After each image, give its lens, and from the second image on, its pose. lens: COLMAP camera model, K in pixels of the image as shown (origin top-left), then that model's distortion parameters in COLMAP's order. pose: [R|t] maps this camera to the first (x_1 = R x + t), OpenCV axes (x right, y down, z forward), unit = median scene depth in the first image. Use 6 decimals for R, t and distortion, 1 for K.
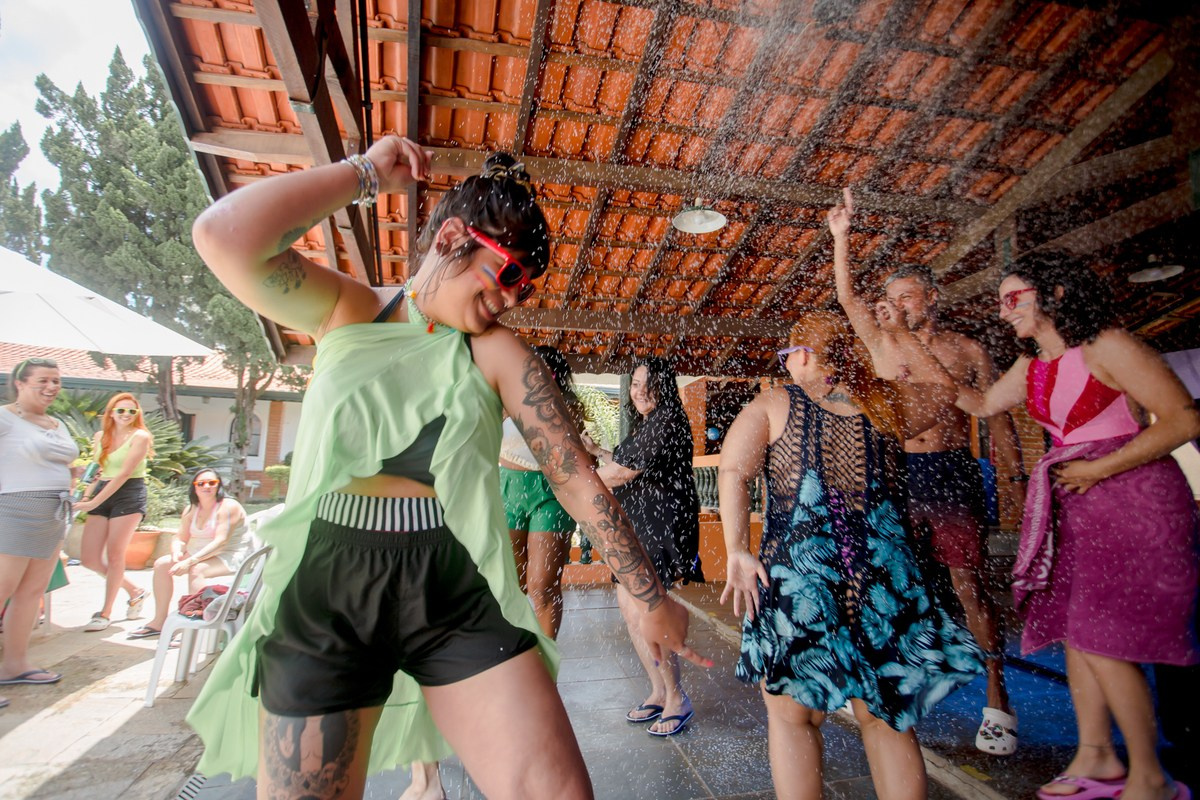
lens RADIAL K [[581.3, 0, 598.5], [0, 581.3, 398.9], [0, 0, 1]] dist [-0.058415, 0.019632]
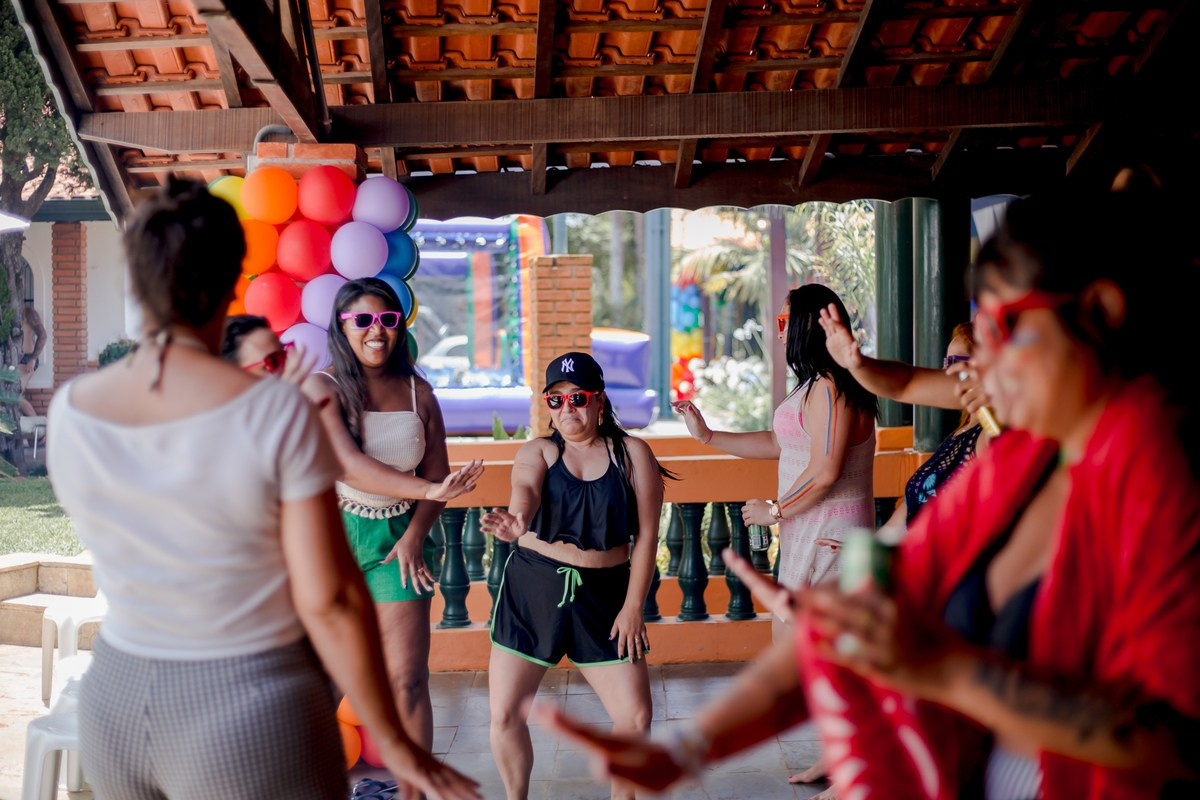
lens RADIAL K [[1758.6, 0, 606.4], [0, 1758.6, 409.9], [0, 0, 1]] dist [-0.117637, 0.000000]
pose [[0.980989, -0.026526, -0.192241, 0.158949], [0.060316, 0.983229, 0.172115, -0.183340], [0.184451, -0.180438, 0.966137, -0.491776]]
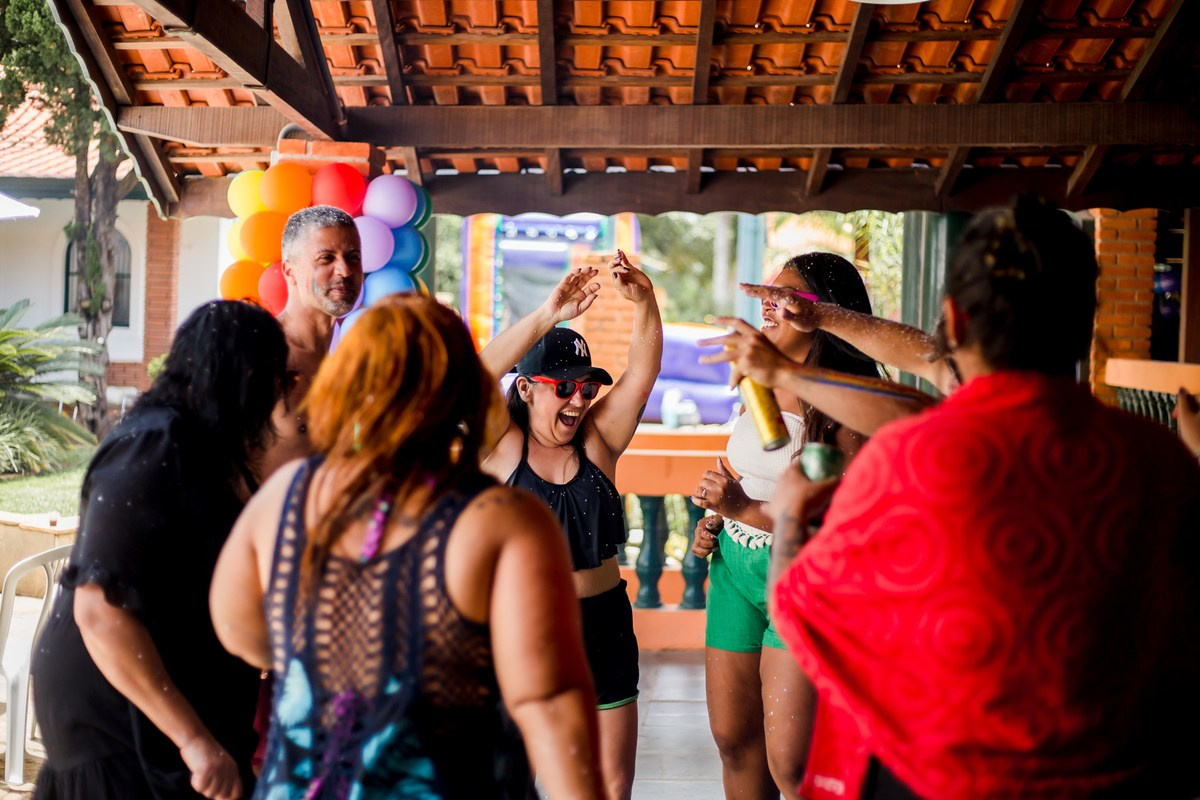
lens RADIAL K [[1758.6, 0, 601.7], [0, 1758.6, 412.8], [0, 0, 1]] dist [-0.117637, 0.000000]
pose [[0.964795, 0.016482, -0.262486, 0.306509], [0.030521, 0.984274, 0.173989, -0.192534], [0.261226, -0.175876, 0.949120, -0.550536]]
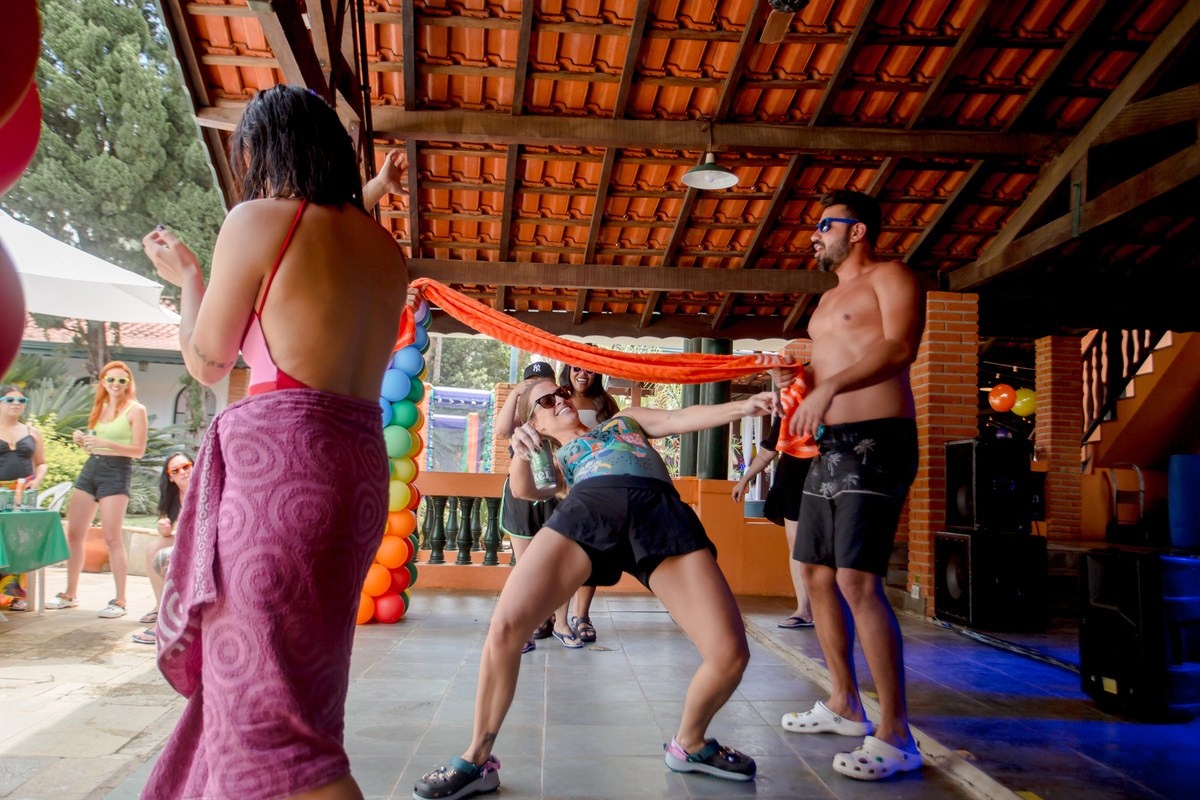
lens RADIAL K [[966.2, 0, 601.7], [0, 966.2, 400.9], [0, 0, 1]] dist [-0.028164, 0.061267]
pose [[0.991251, 0.006767, -0.131820, 0.185727], [-0.001685, 0.999252, 0.038627, -0.009283], [0.131982, -0.038067, 0.990521, -0.512993]]
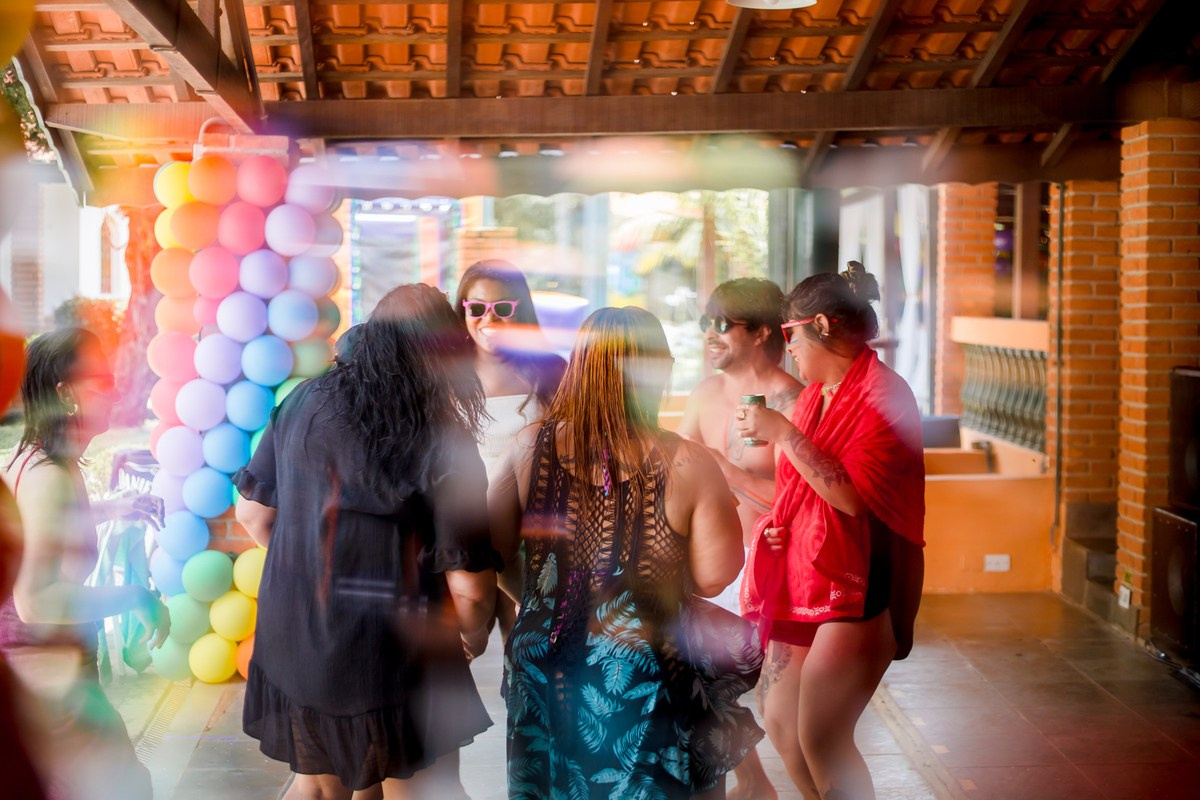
lens RADIAL K [[1758.6, 0, 601.9], [0, 1758.6, 398.0], [0, 0, 1]] dist [-0.117637, 0.000000]
pose [[0.985679, -0.007460, -0.168467, 0.265716], [0.039794, 0.981096, 0.189384, -0.226729], [0.163870, -0.193376, 0.967343, -0.719955]]
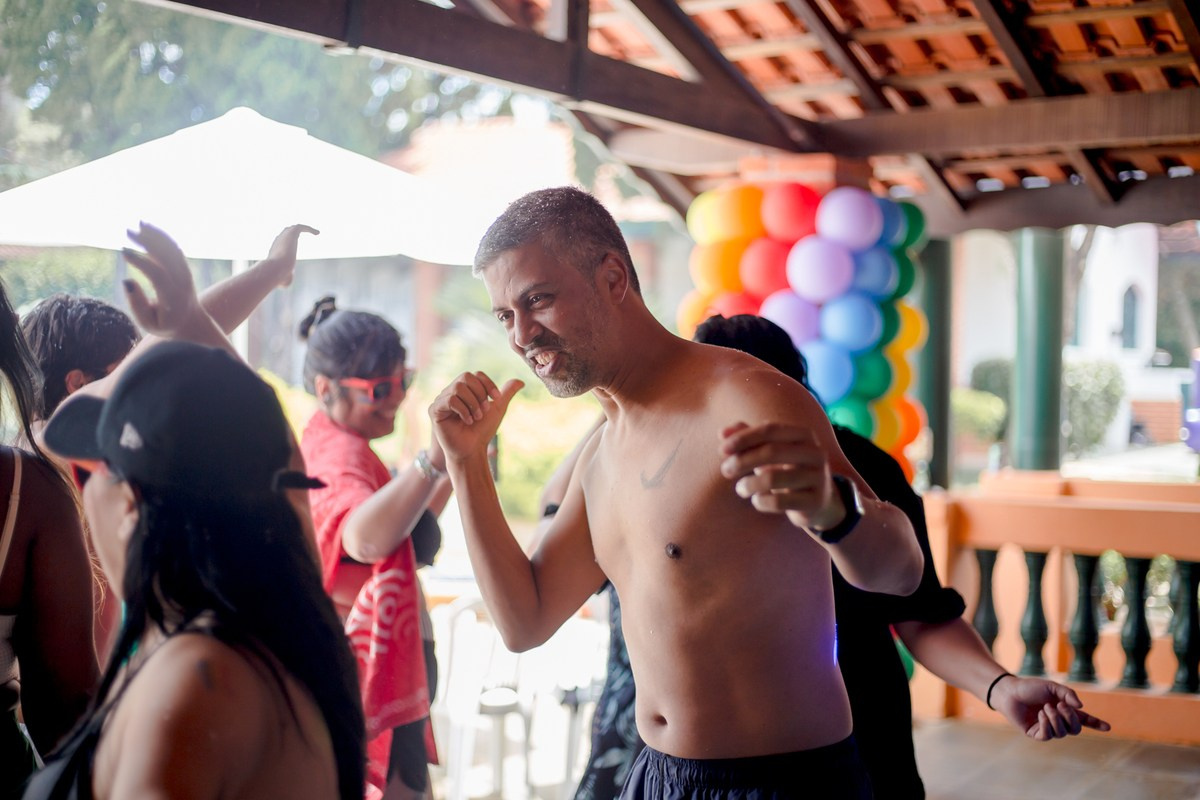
lens RADIAL K [[1758.6, 0, 595.3], [0, 1758.6, 400.6], [0, 0, 1]] dist [-0.117637, 0.000000]
pose [[0.686471, 0.012212, -0.727054, 0.614933], [0.099958, 0.988782, 0.110987, -0.139356], [0.720254, -0.148864, 0.677550, -0.148972]]
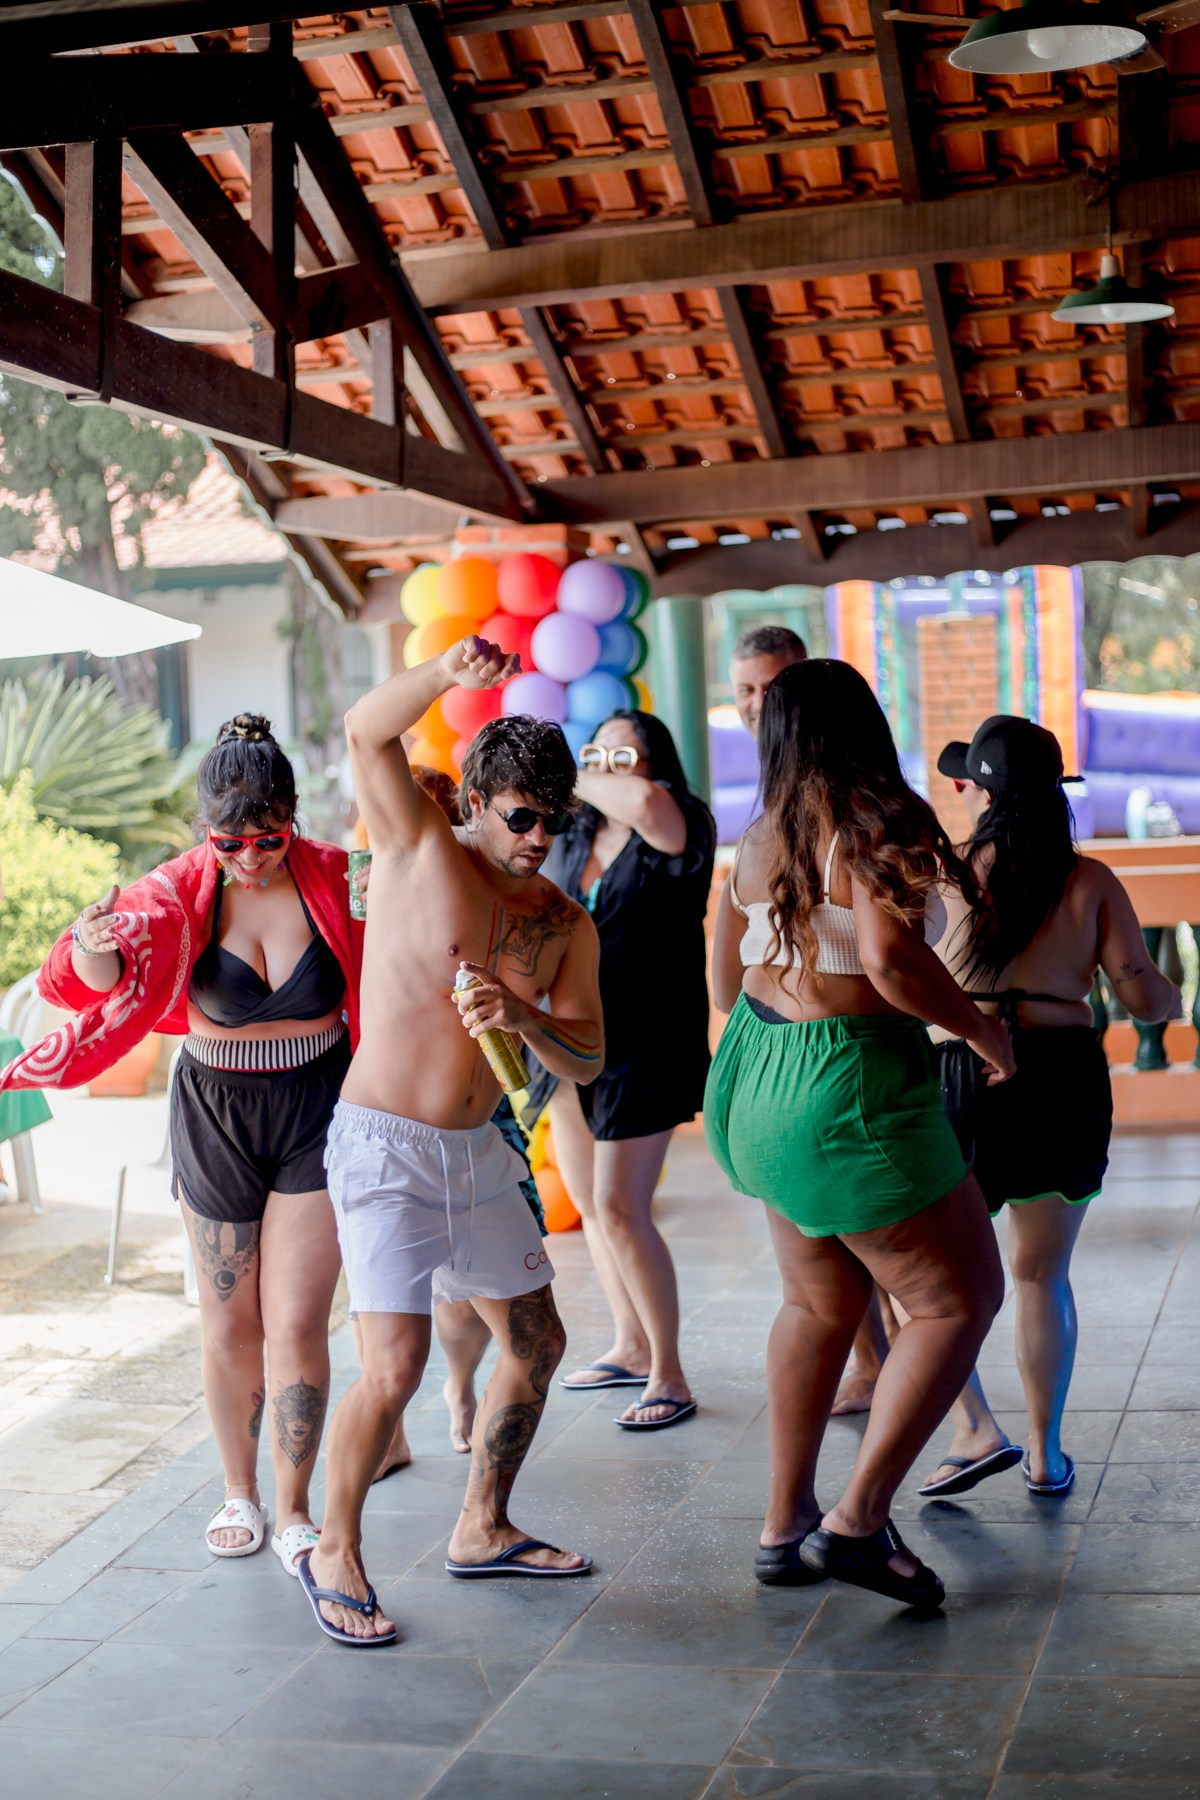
lens RADIAL K [[2637.9, 0, 593.5], [0, 2637.9, 936.2], [0, 0, 1]] dist [-0.117637, 0.000000]
pose [[0.890056, -0.022342, -0.455303, 0.629797], [0.123431, 0.973299, 0.193531, -0.247691], [0.438822, -0.228452, 0.869048, -0.872265]]
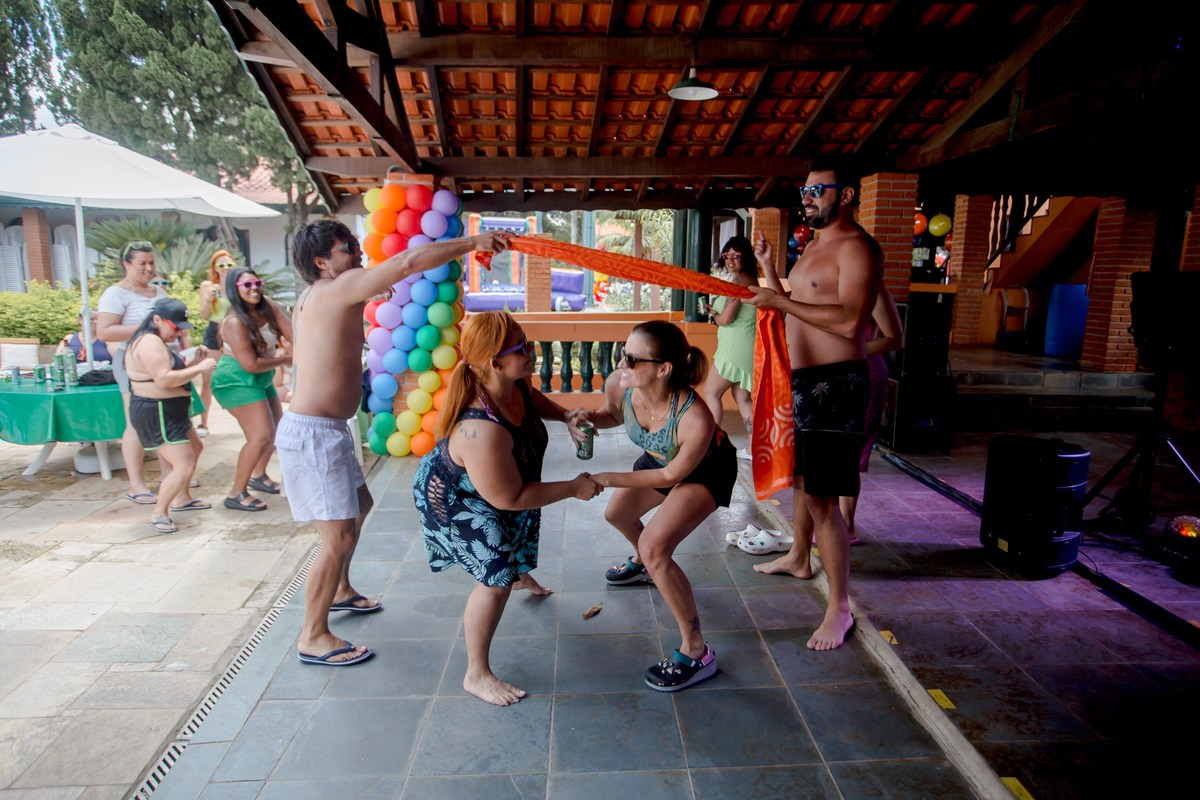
lens RADIAL K [[708.5, 0, 604.6], [0, 708.5, 402.4], [0, 0, 1]] dist [-0.057332, 0.033791]
pose [[0.989108, 0.018829, -0.145985, 0.188279], [0.027318, 0.951071, 0.307761, -0.150113], [0.144637, -0.308397, 0.940197, -0.357791]]
